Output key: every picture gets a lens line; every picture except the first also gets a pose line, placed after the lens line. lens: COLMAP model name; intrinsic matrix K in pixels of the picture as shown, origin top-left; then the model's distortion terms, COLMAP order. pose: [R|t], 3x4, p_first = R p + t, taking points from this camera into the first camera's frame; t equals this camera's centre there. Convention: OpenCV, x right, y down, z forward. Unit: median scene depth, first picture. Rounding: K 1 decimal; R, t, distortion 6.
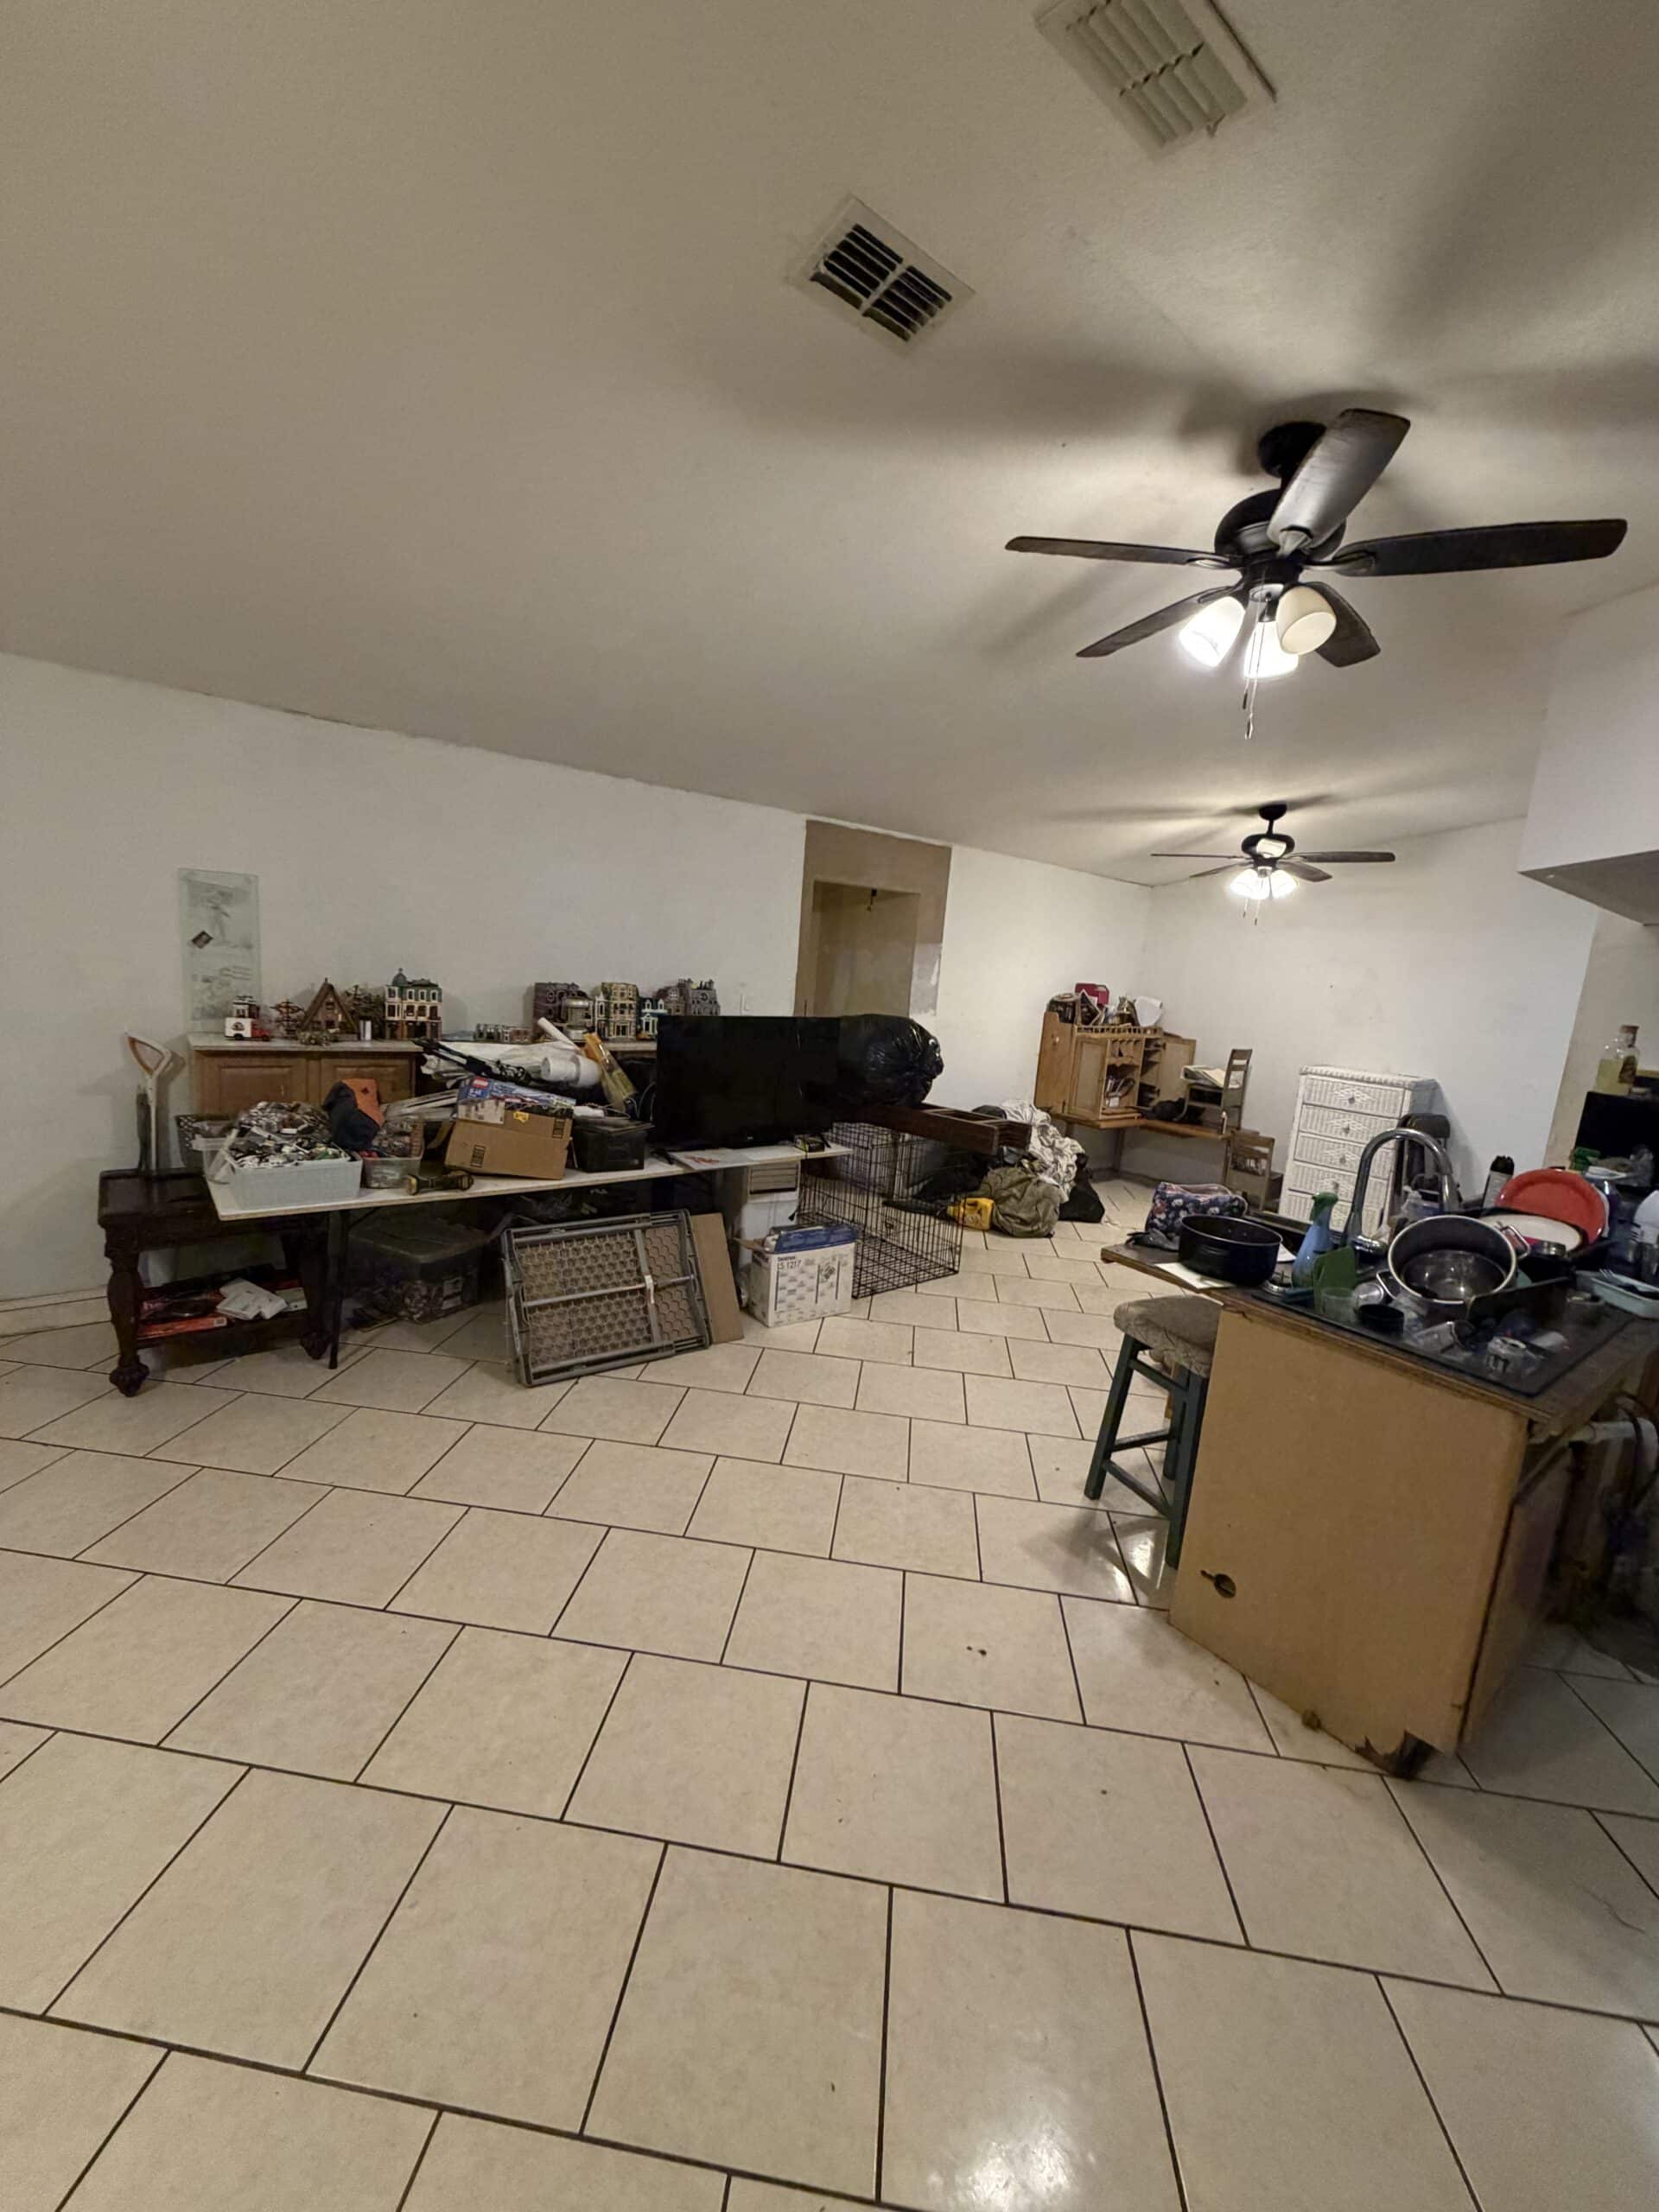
lens RADIAL K [[877.8, 0, 828.8], [0, 877.8, 1100.2], [0, 0, 1]] dist [-0.000483, -0.000207]
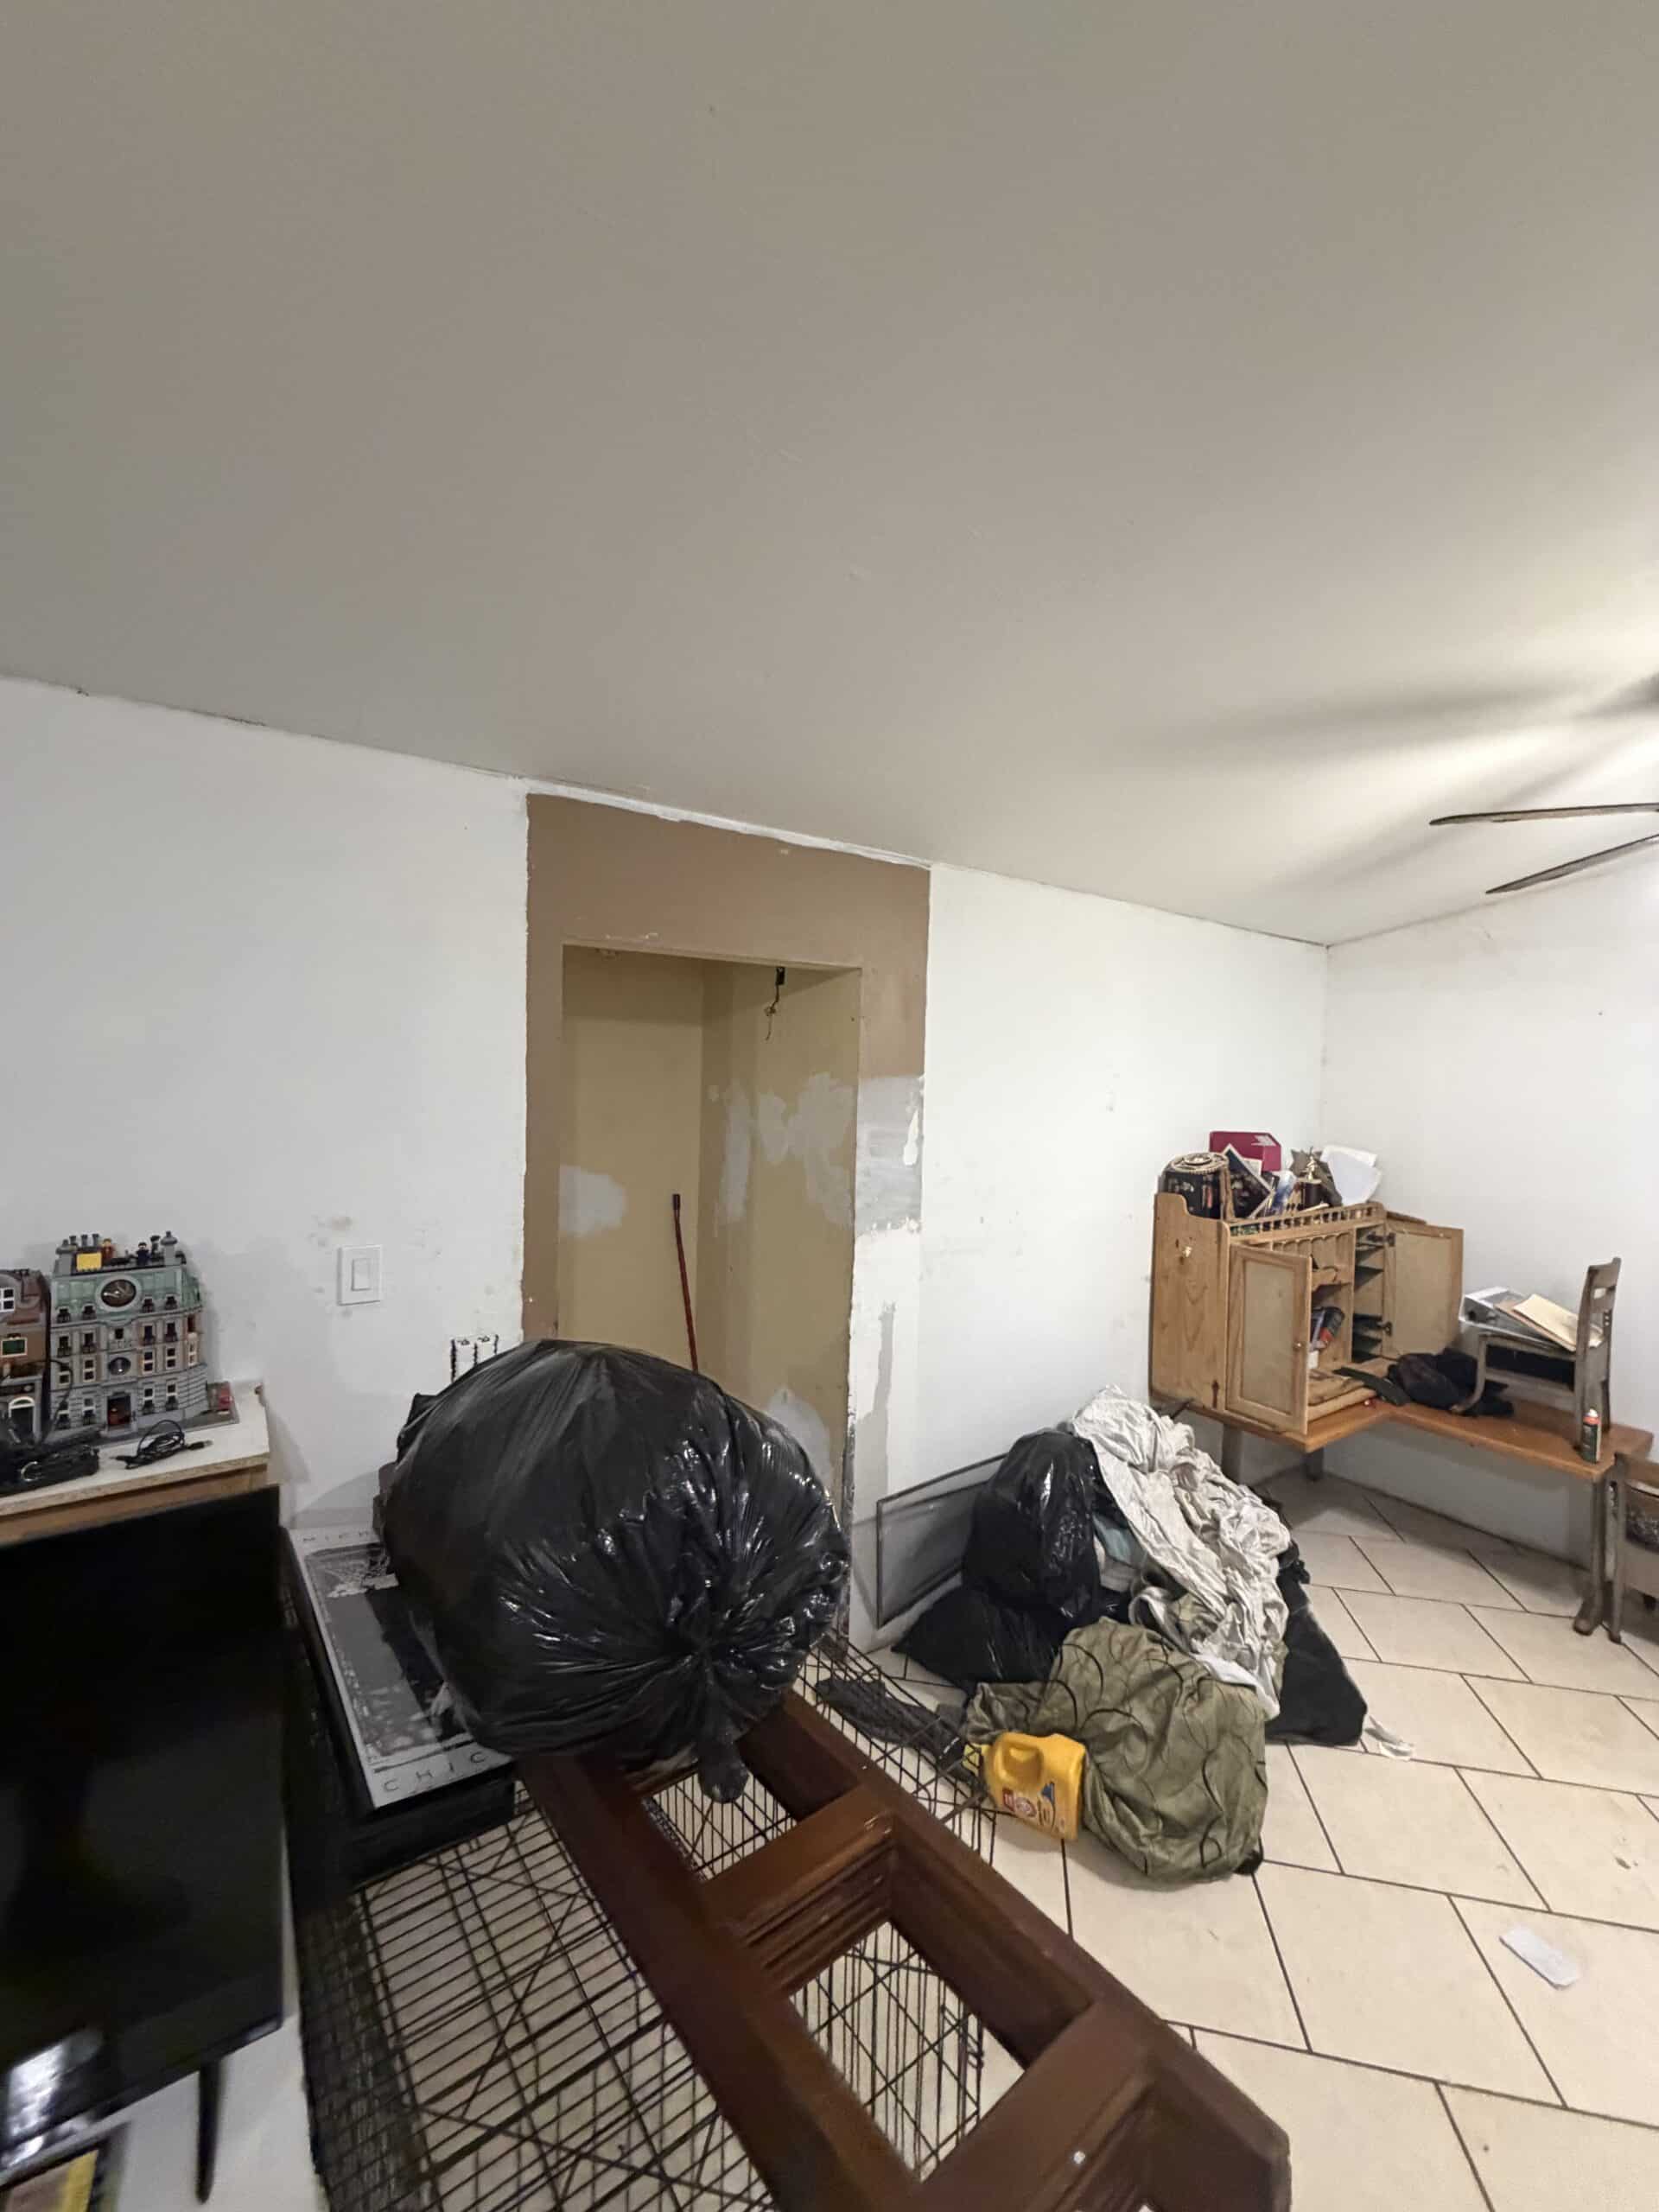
lens RADIAL K [[877.8, 0, 828.8], [0, 877.8, 1100.2], [0, 0, 1]] dist [-0.000483, -0.000207]
pose [[0.996070, -0.051027, -0.072399, 0.121127], [0.040805, 0.989836, -0.136236, -0.112997], [0.078615, 0.132746, 0.988027, 0.588773]]
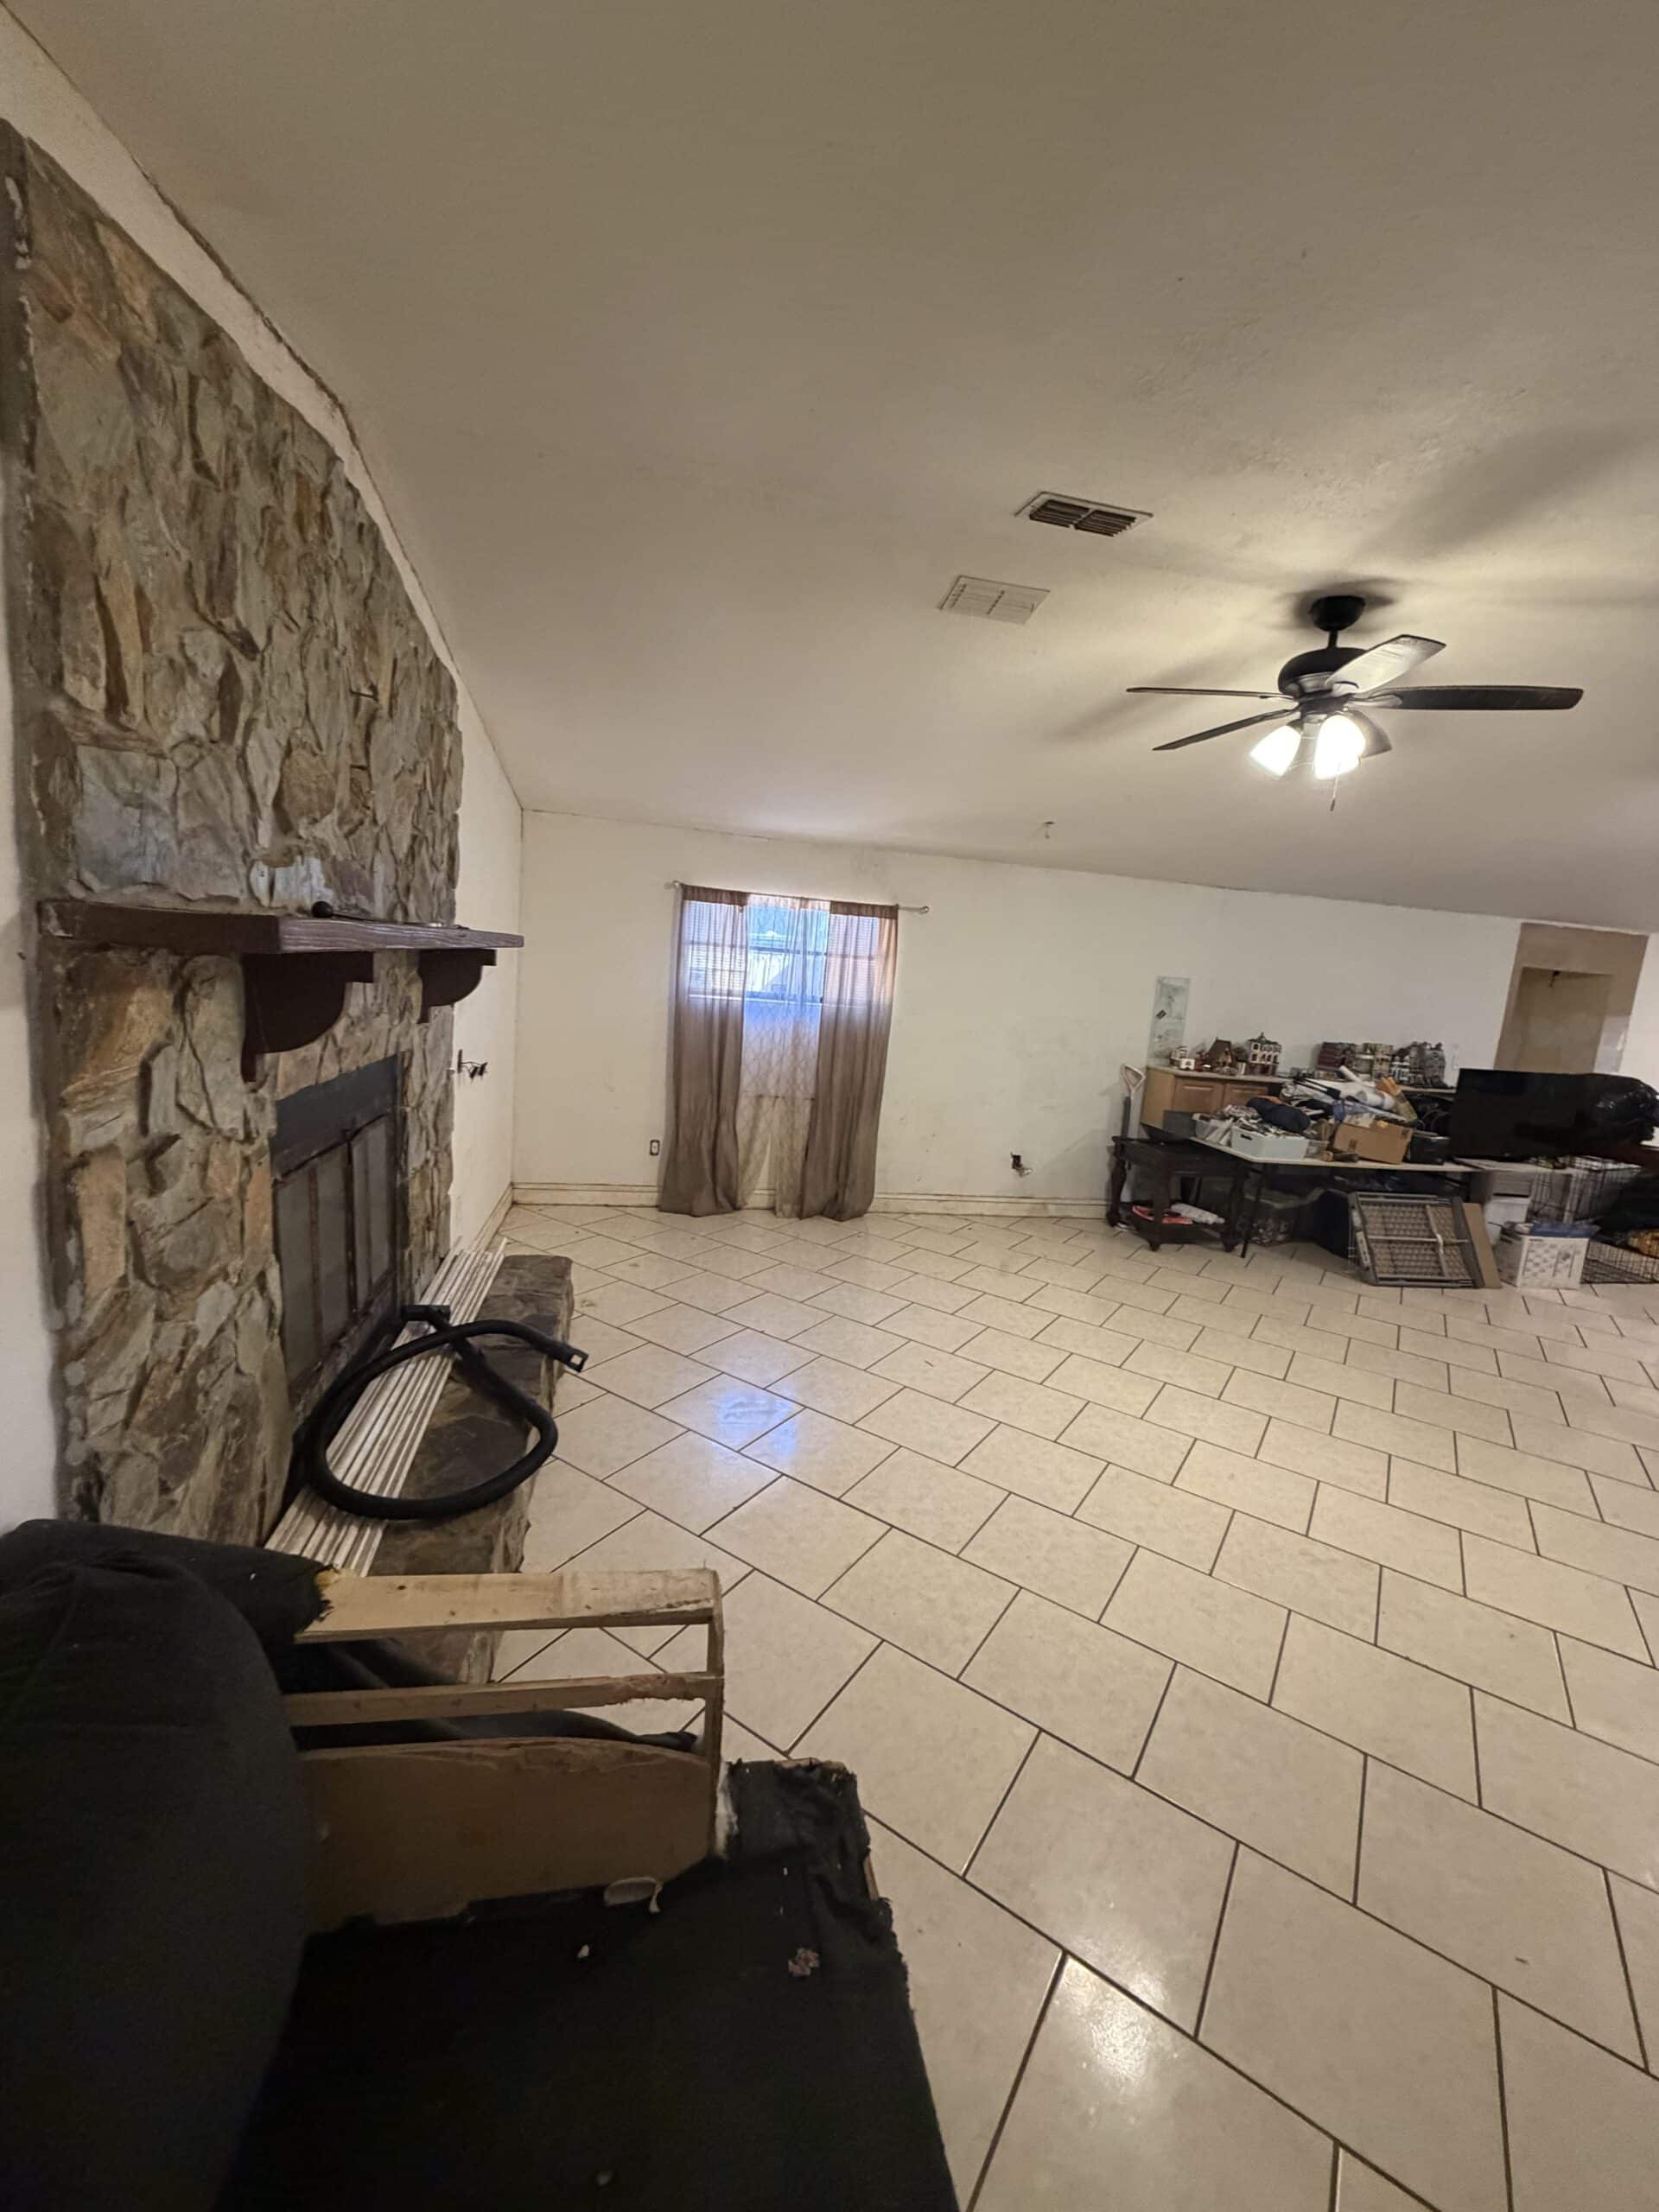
lens RADIAL K [[877.8, 0, 828.8], [0, 877.8, 1100.2], [0, 0, 1]] dist [-0.000483, -0.000207]
pose [[0.885492, 0.065650, -0.459994, -0.296057], [-0.087089, 0.995874, -0.025516, 0.061720], [0.456420, 0.062654, 0.887556, -0.566859]]
